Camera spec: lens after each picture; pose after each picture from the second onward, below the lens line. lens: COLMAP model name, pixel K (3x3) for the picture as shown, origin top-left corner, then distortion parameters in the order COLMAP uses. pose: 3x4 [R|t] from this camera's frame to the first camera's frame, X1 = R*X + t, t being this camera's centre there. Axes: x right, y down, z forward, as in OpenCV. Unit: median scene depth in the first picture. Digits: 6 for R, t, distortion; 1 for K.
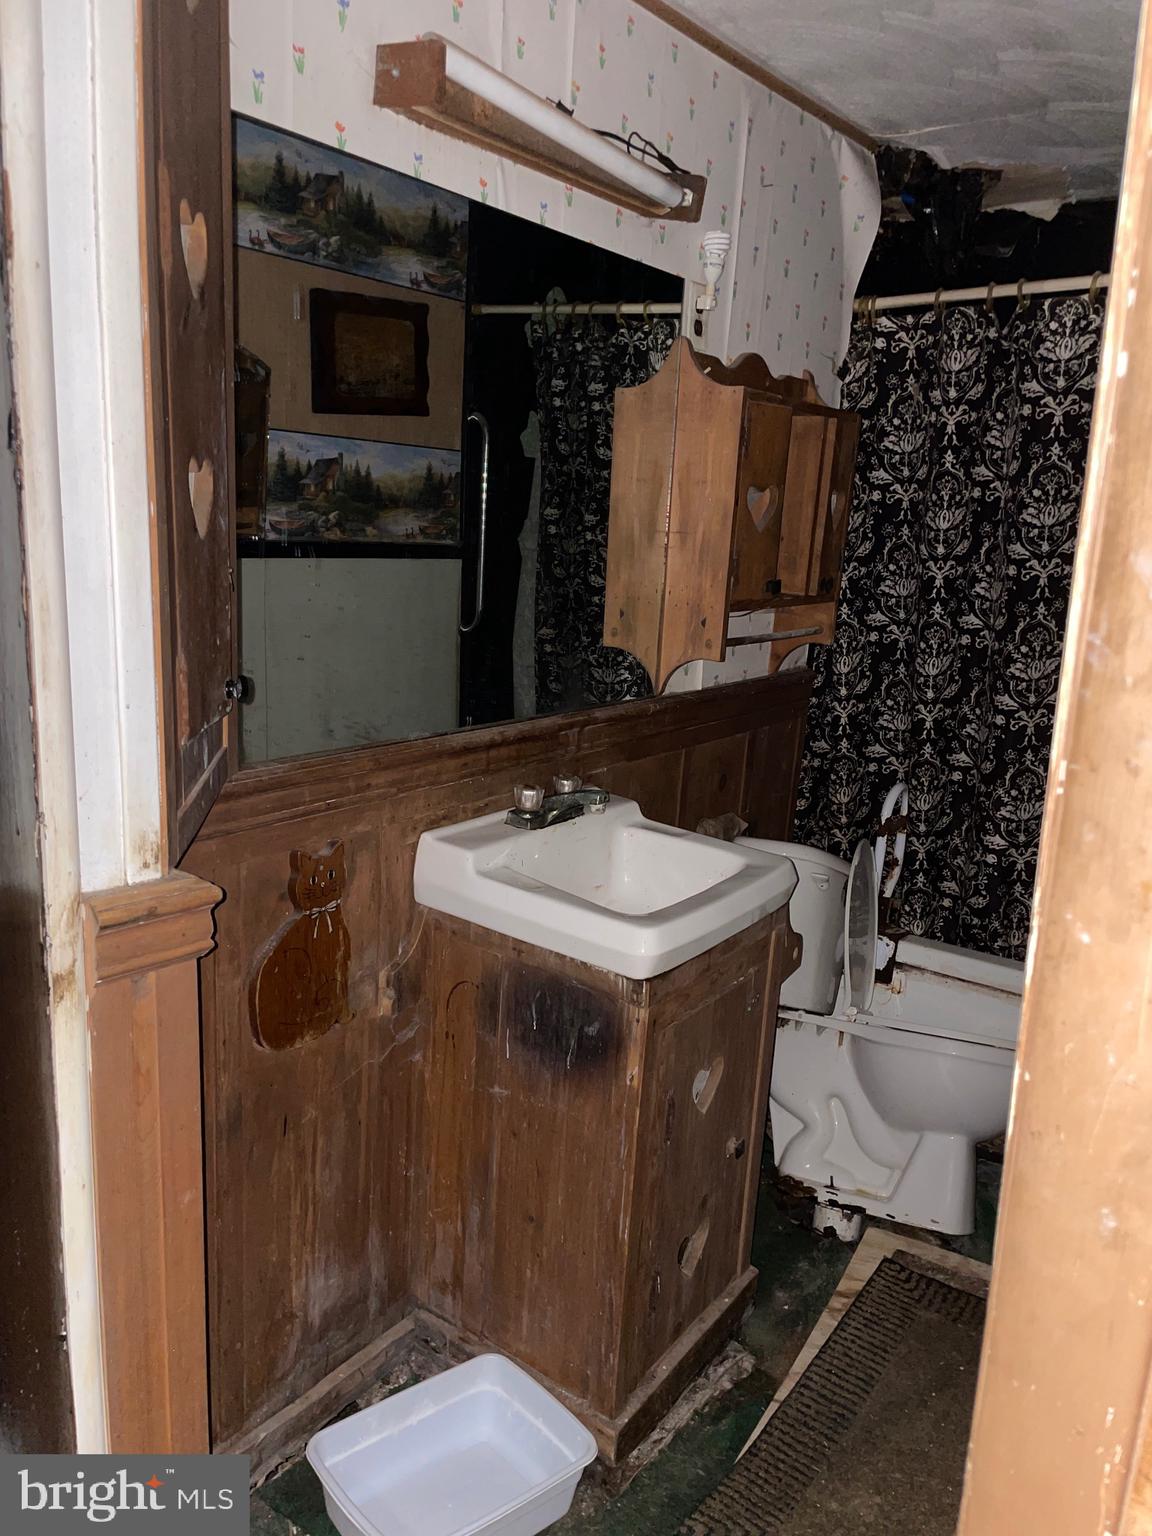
lens RADIAL K [[1154.3, 0, 596.6], [0, 1154.3, 772.2], [0, 0, 1]] dist [0.097101, -0.128610]
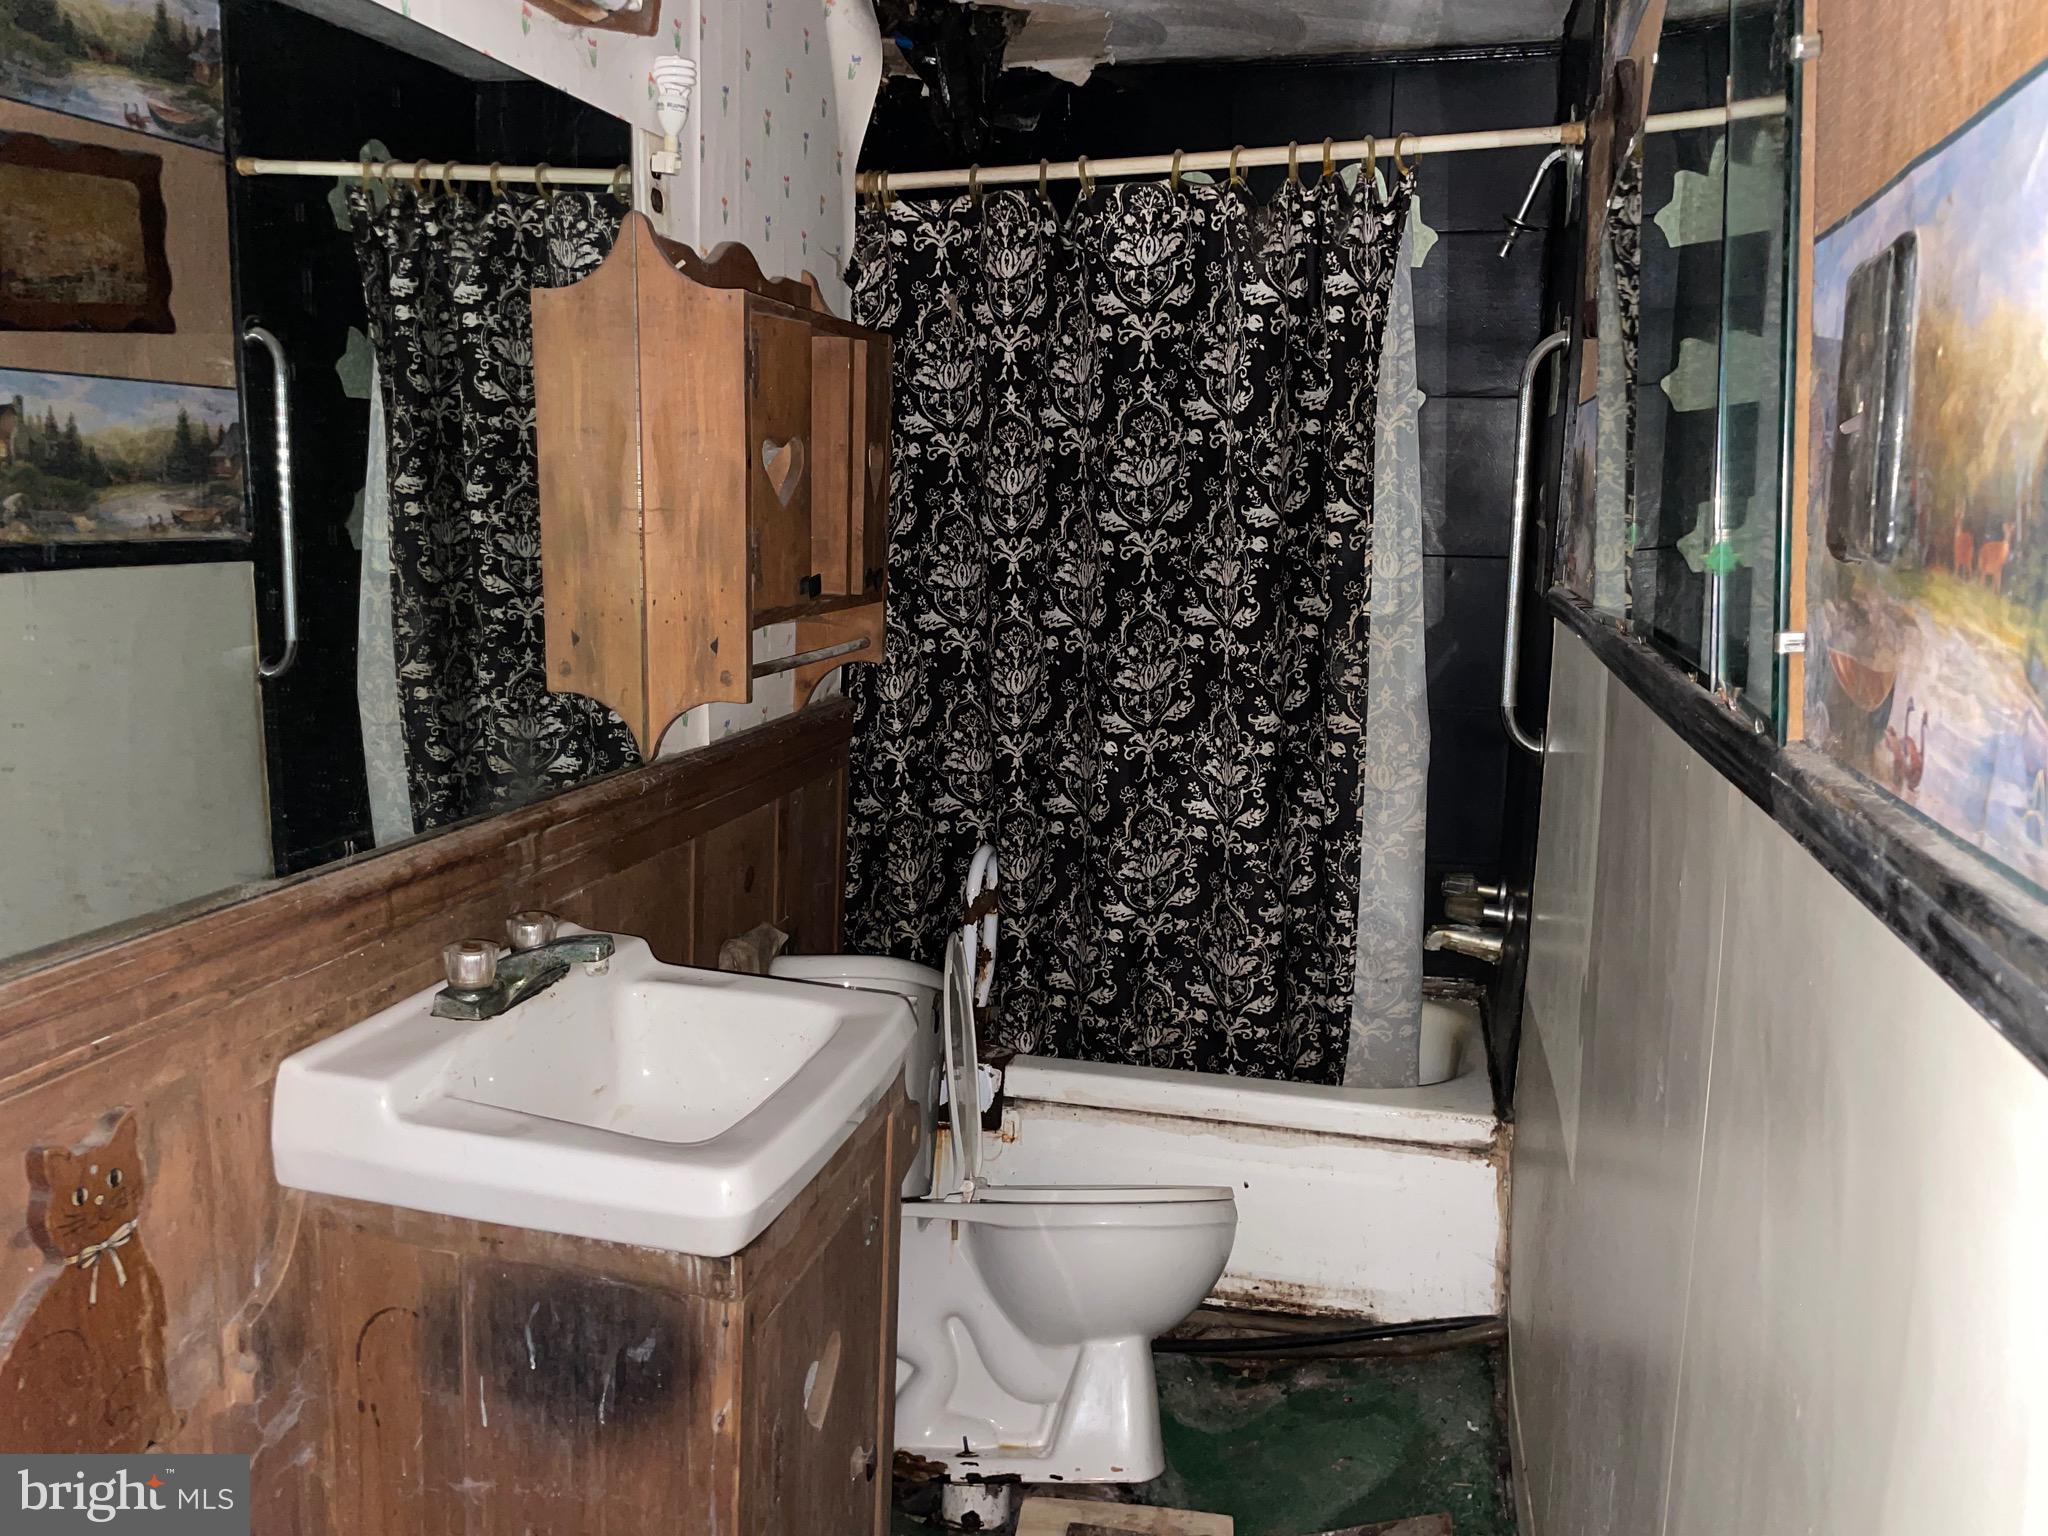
lens RADIAL K [[1539.0, 0, 1034.9], [0, 1539.0, 752.8], [0, 0, 1]] dist [0.097101, -0.128610]
pose [[0.930501, -0.093372, 0.354189, -0.044440], [0.107267, 0.994034, -0.019757, -0.027705], [-0.350231, 0.056377, 0.934965, 0.105937]]
